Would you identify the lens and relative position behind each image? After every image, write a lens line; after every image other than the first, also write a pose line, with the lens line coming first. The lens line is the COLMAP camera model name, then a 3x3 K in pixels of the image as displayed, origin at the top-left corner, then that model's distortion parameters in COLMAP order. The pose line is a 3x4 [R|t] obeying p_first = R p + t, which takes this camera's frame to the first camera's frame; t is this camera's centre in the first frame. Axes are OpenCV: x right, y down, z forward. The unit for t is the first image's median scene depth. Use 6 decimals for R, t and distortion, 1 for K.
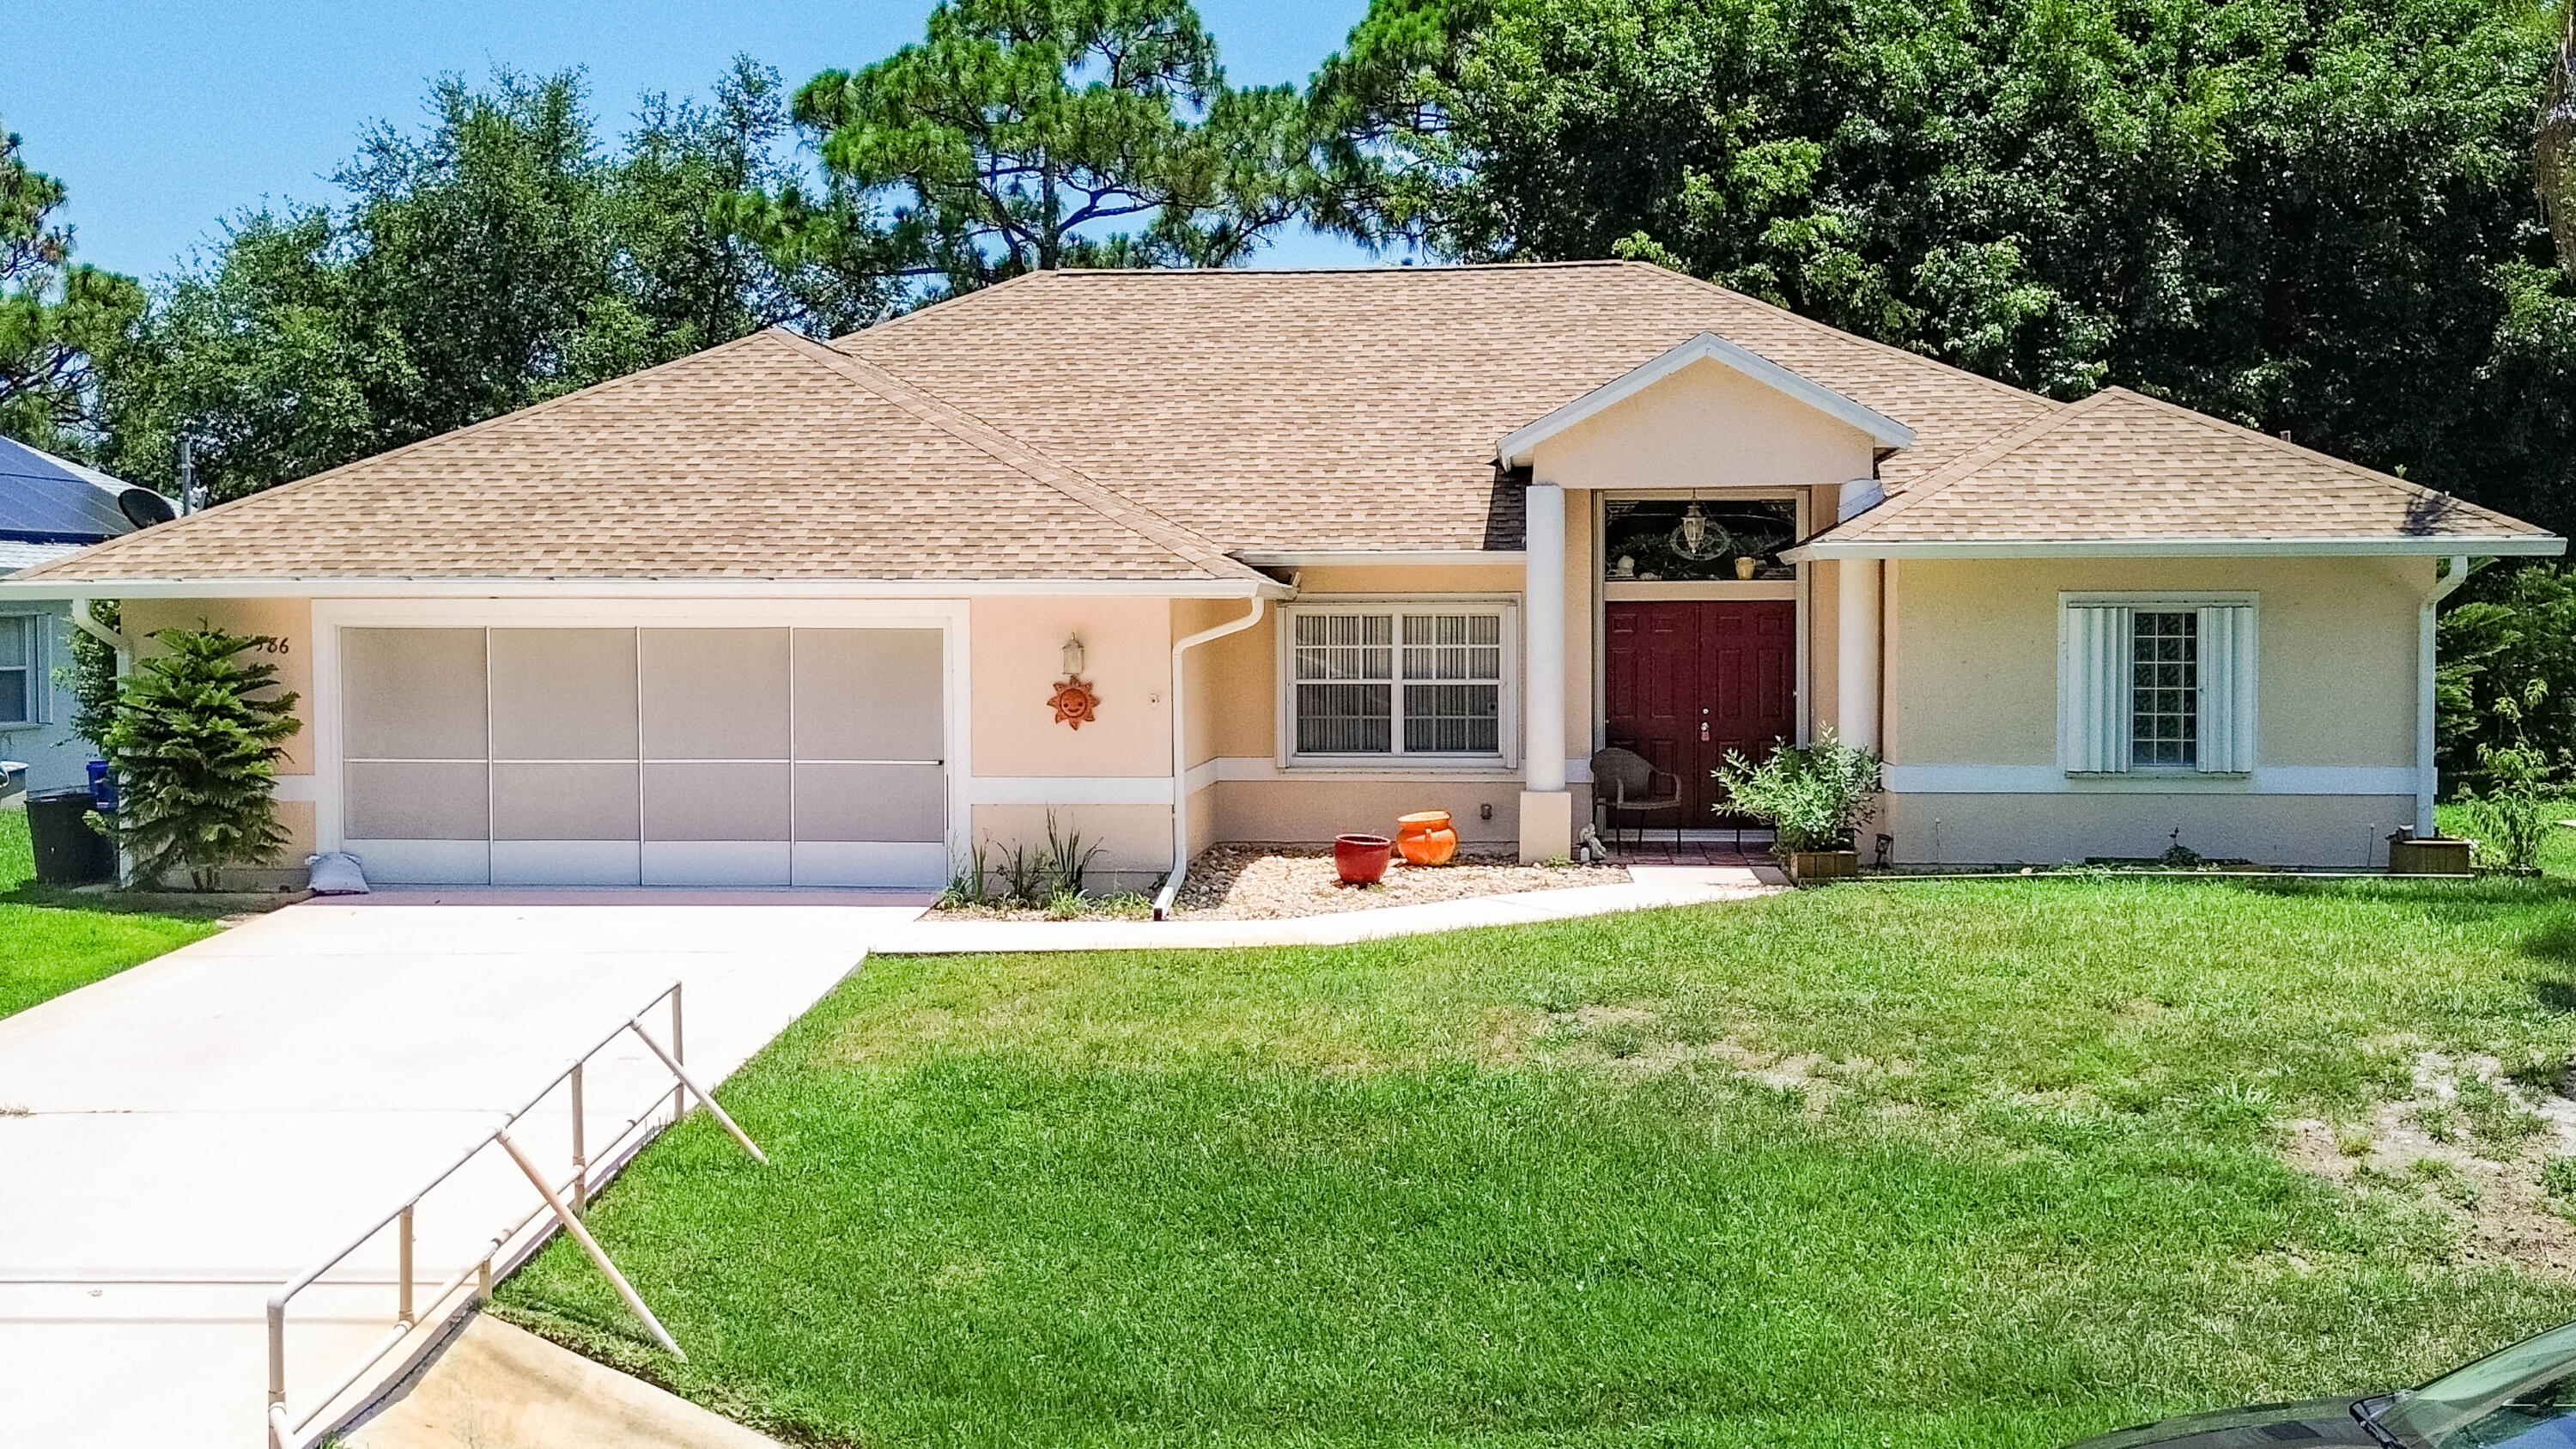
lens RADIAL K [[2676.0, 0, 1268.2], [0, 2676.0, 723.5], [0, 0, 1]] dist [0.103703, -0.175935]
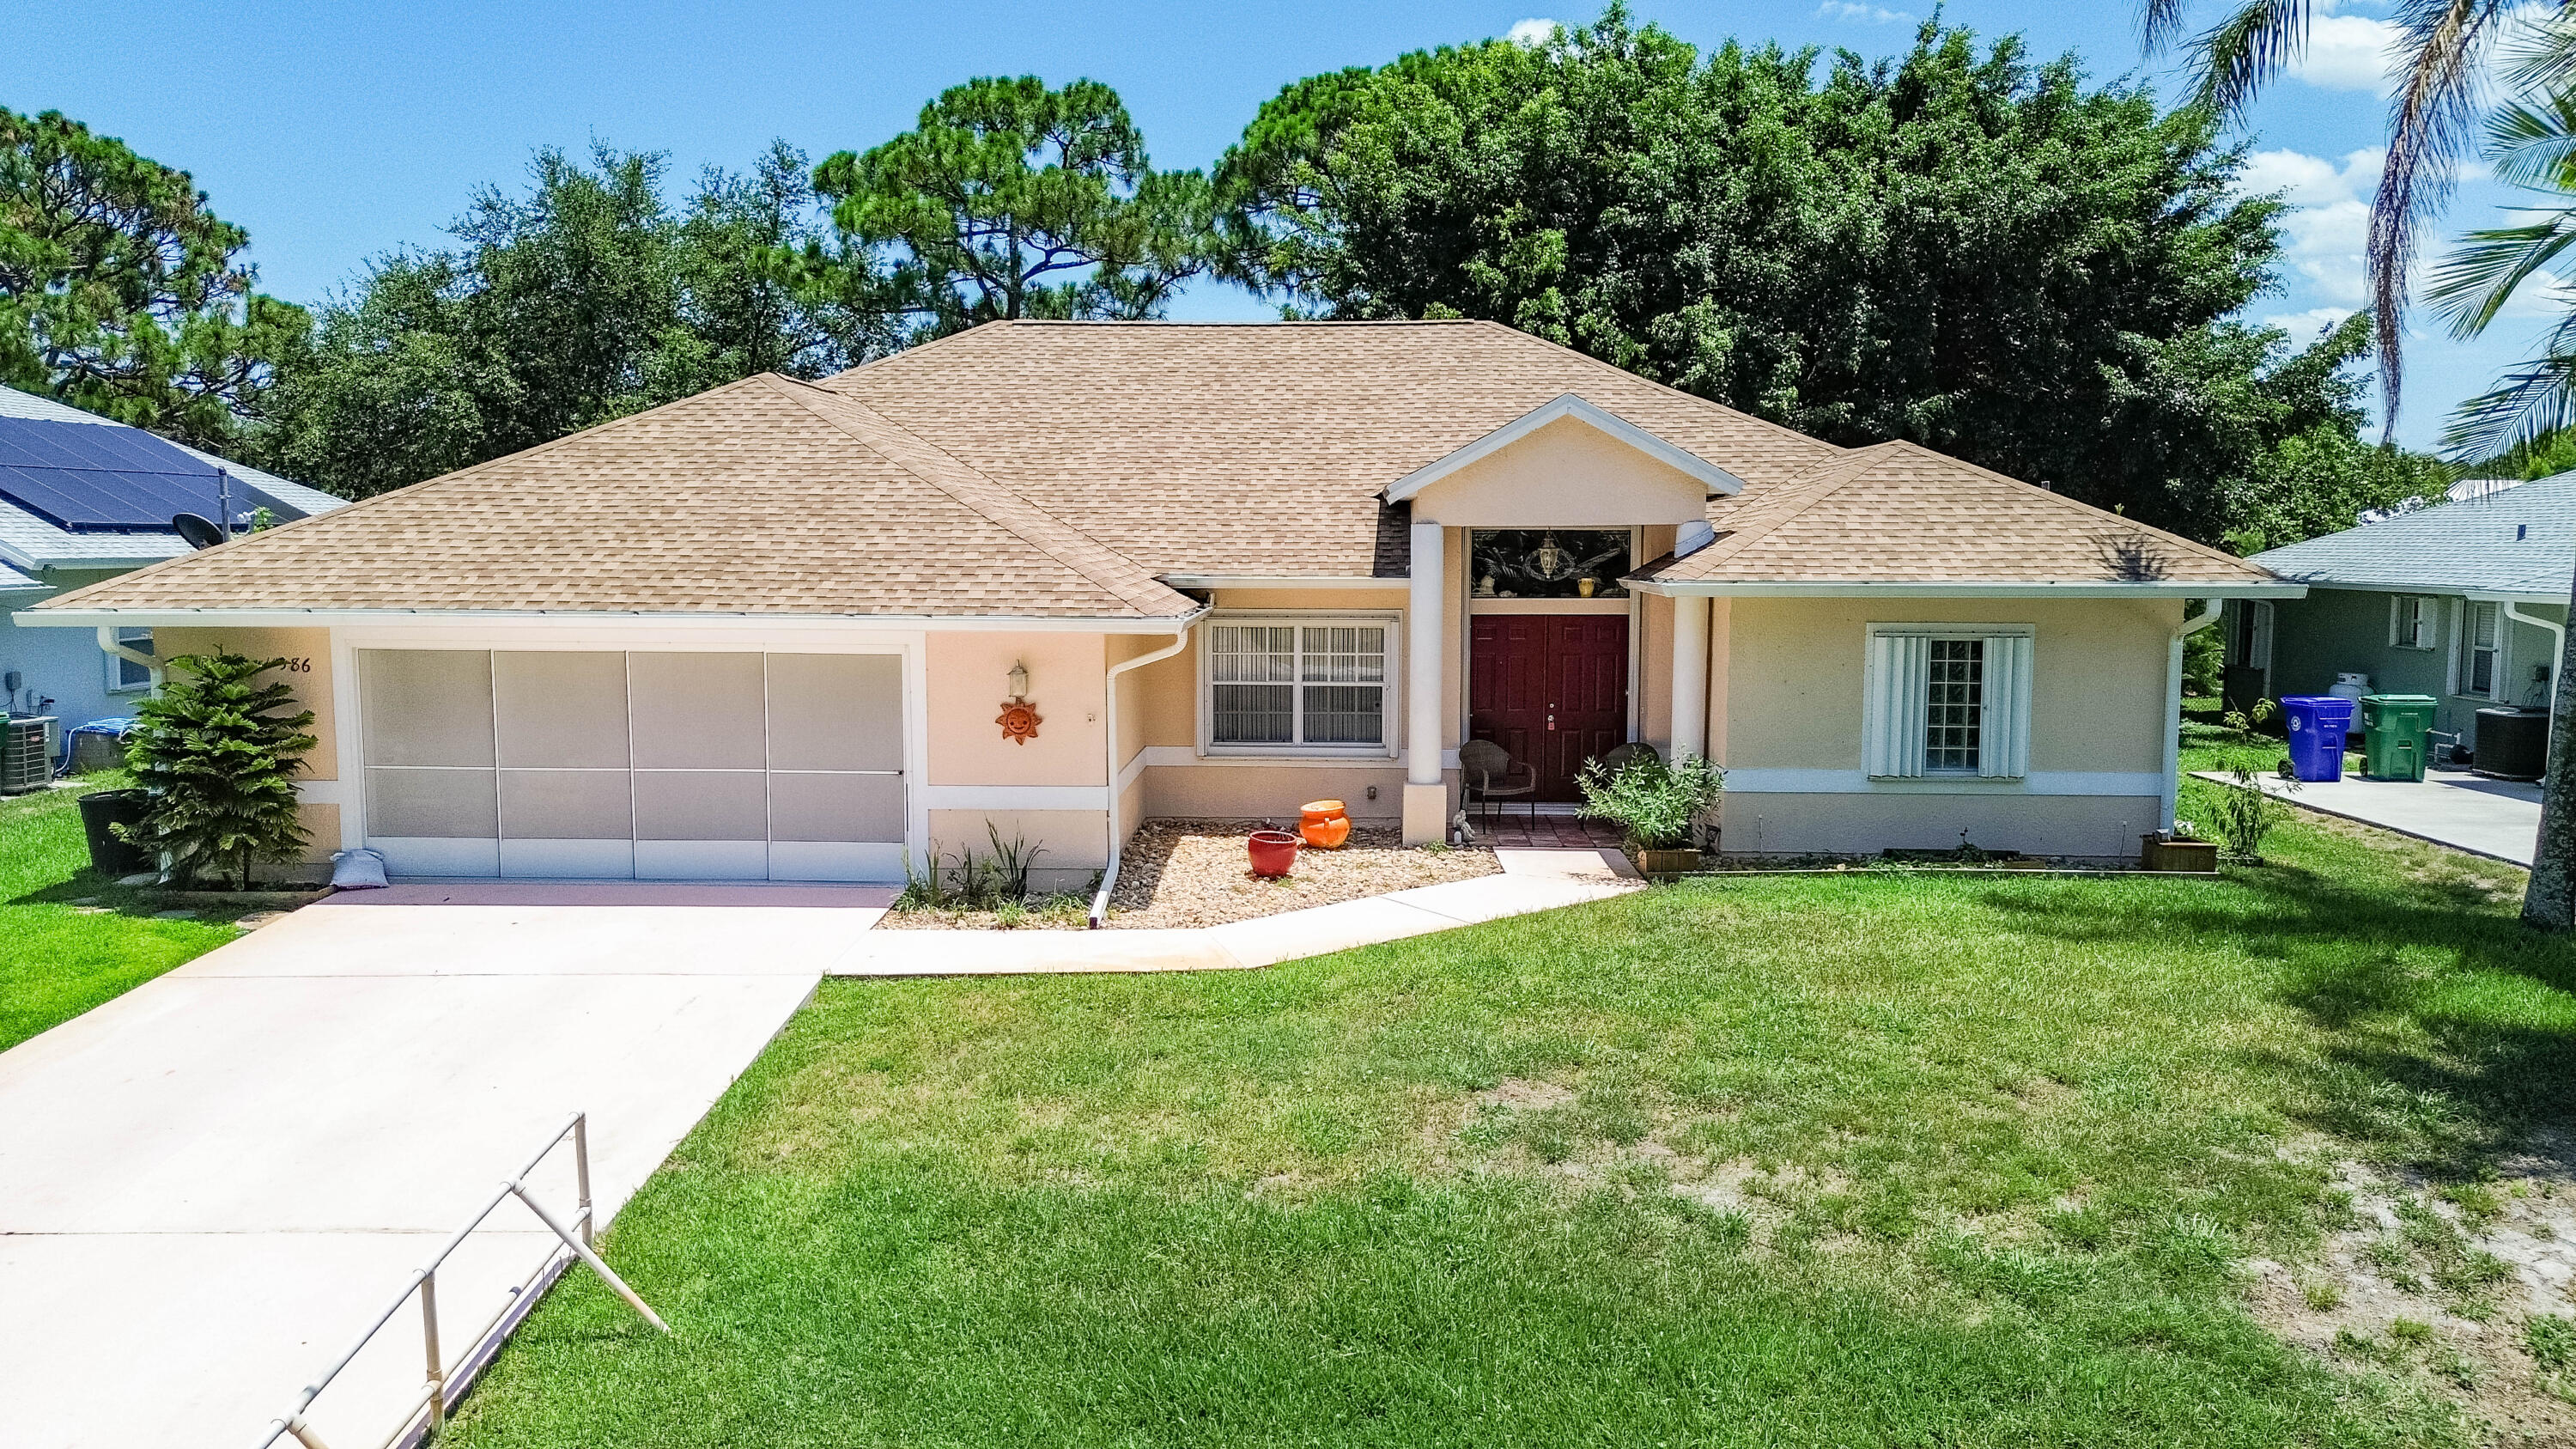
lens RADIAL K [[1803.4, 0, 1277.8], [0, 1803.4, 724.6], [0, 0, 1]] dist [0.062135, -0.059939]
pose [[0.998470, -0.000184, 0.055290, -0.005105], [-0.003342, 0.997965, 0.063676, -0.050888], [-0.055189, -0.063763, 0.996438, 0.214494]]
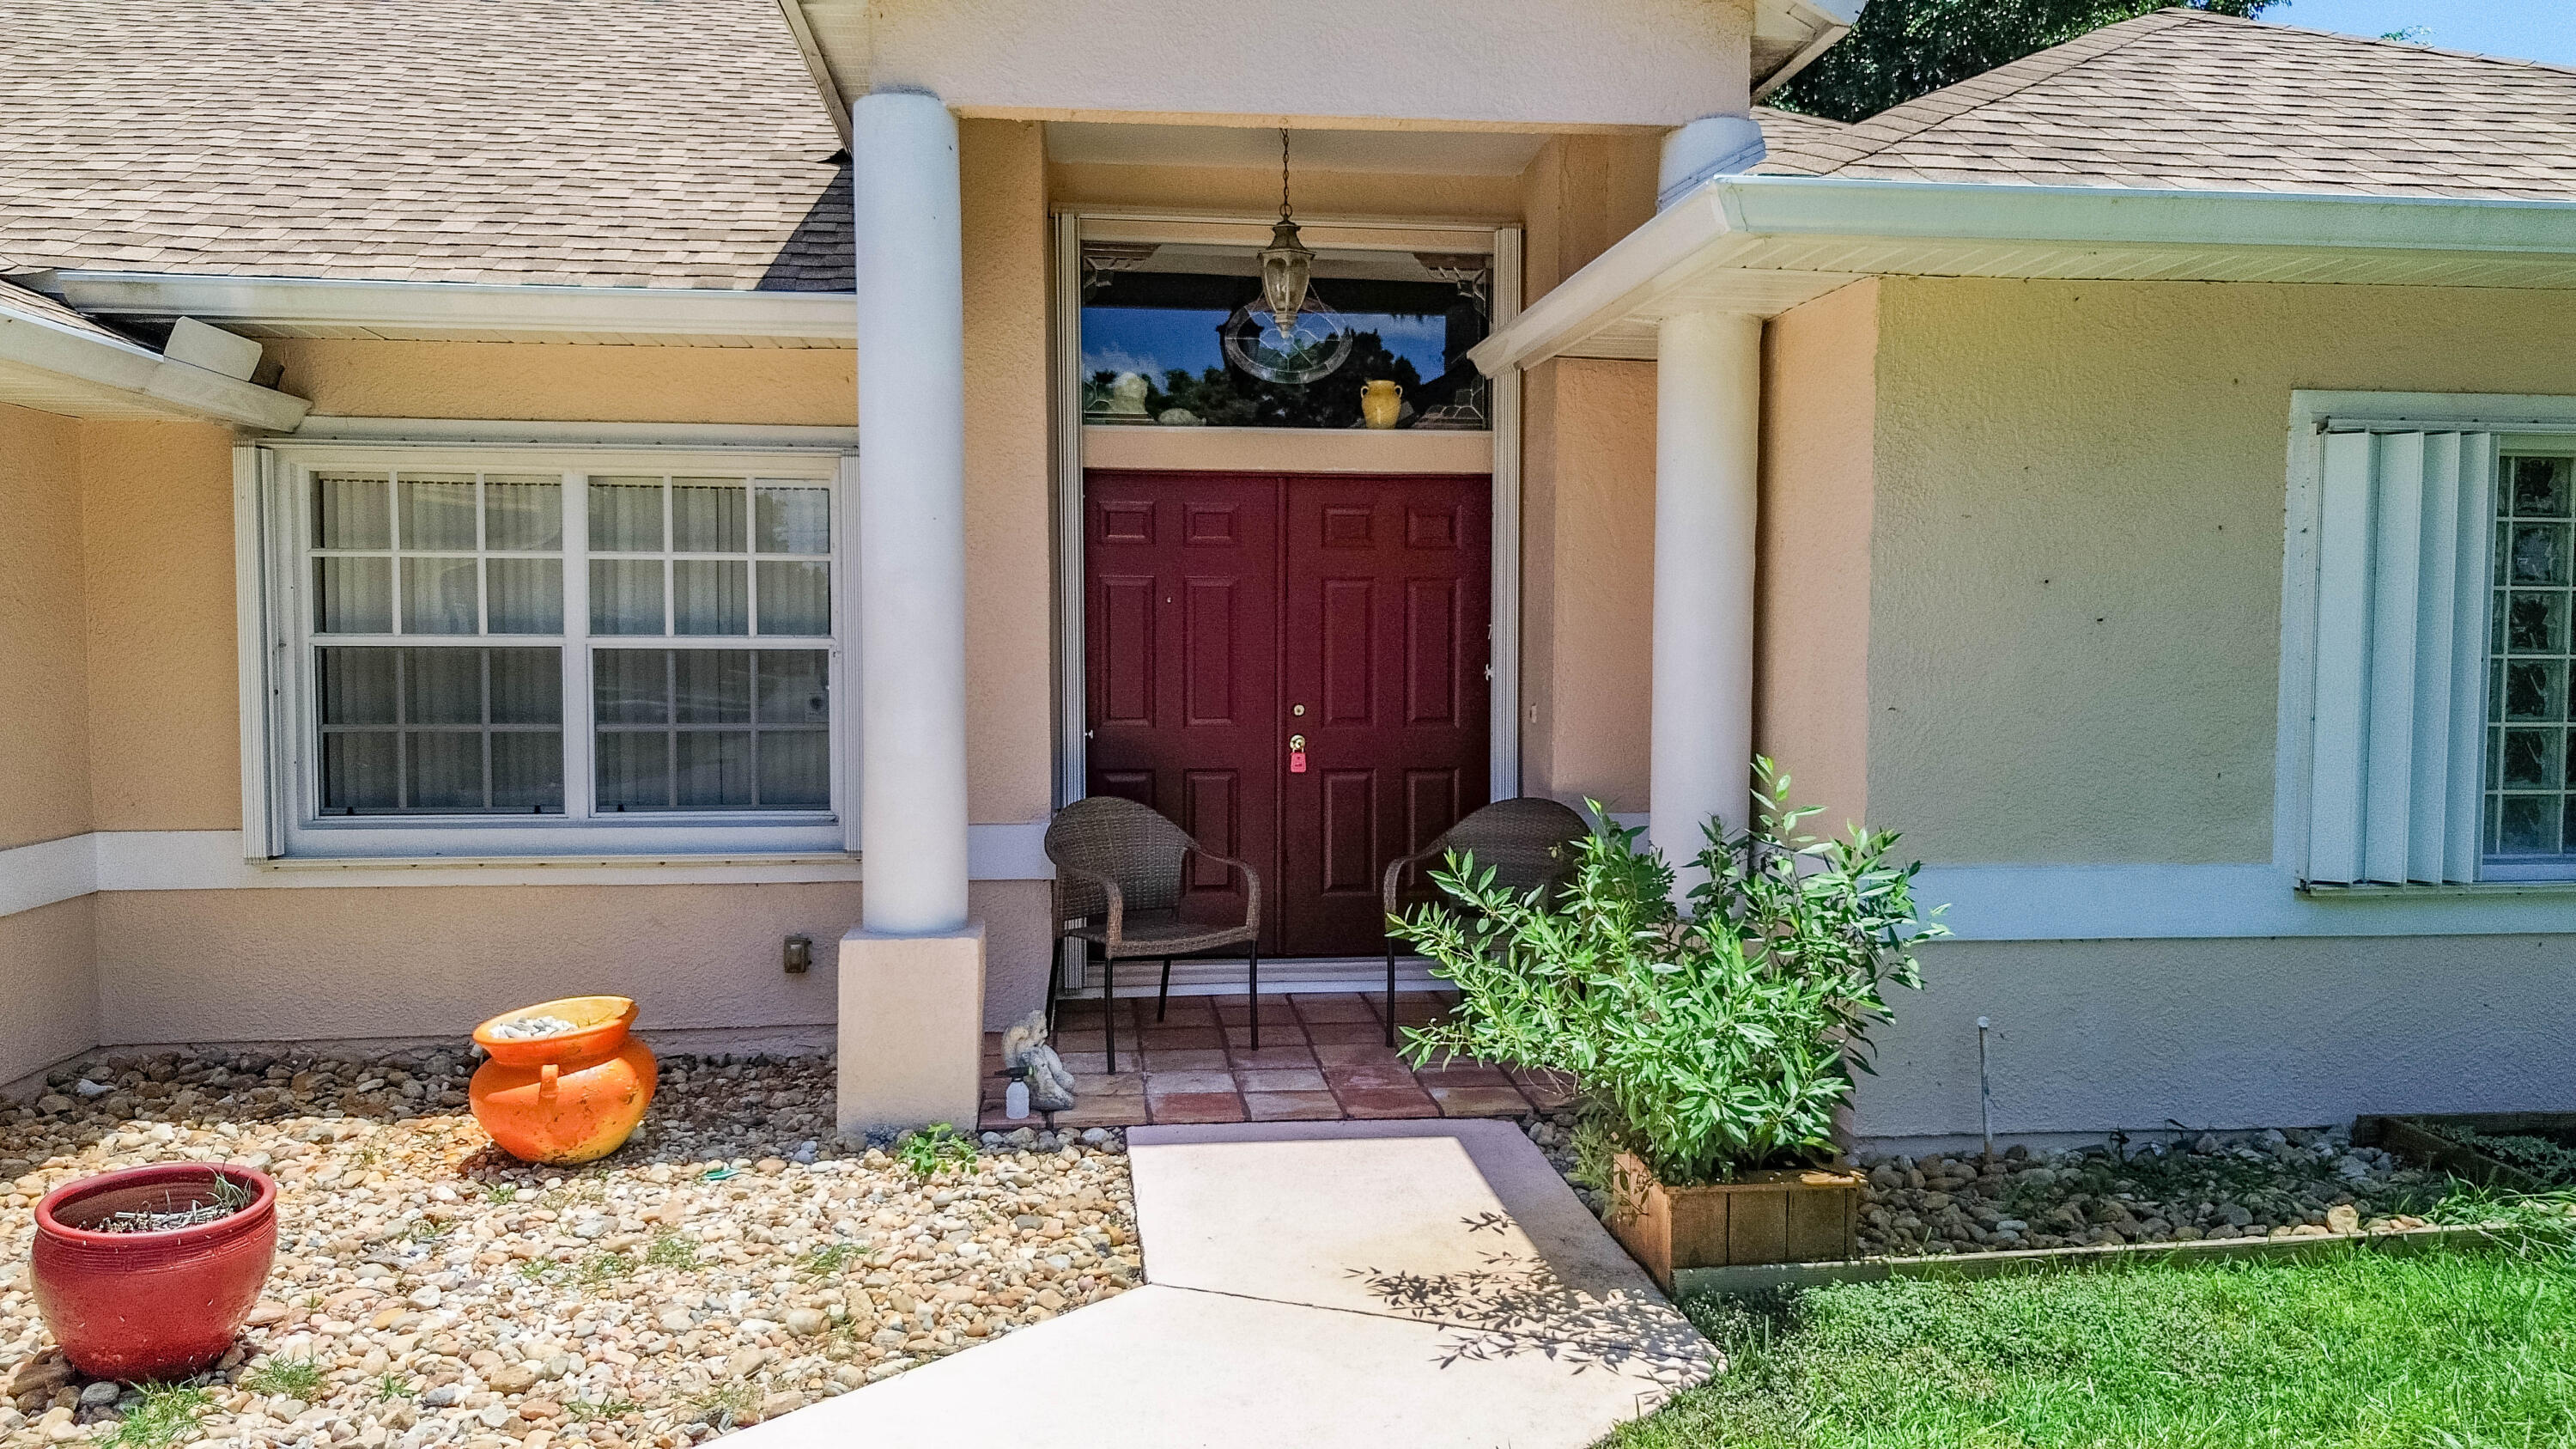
lens RADIAL K [[1803.4, 0, 1277.8], [0, 1803.4, 724.6], [0, 0, 1]] dist [0.062135, -0.059939]
pose [[0.979564, -0.005602, 0.201053, 0.102943], [0.002824, 0.999897, 0.014100, -0.006849], [-0.201111, -0.013244, 0.979479, 0.744298]]
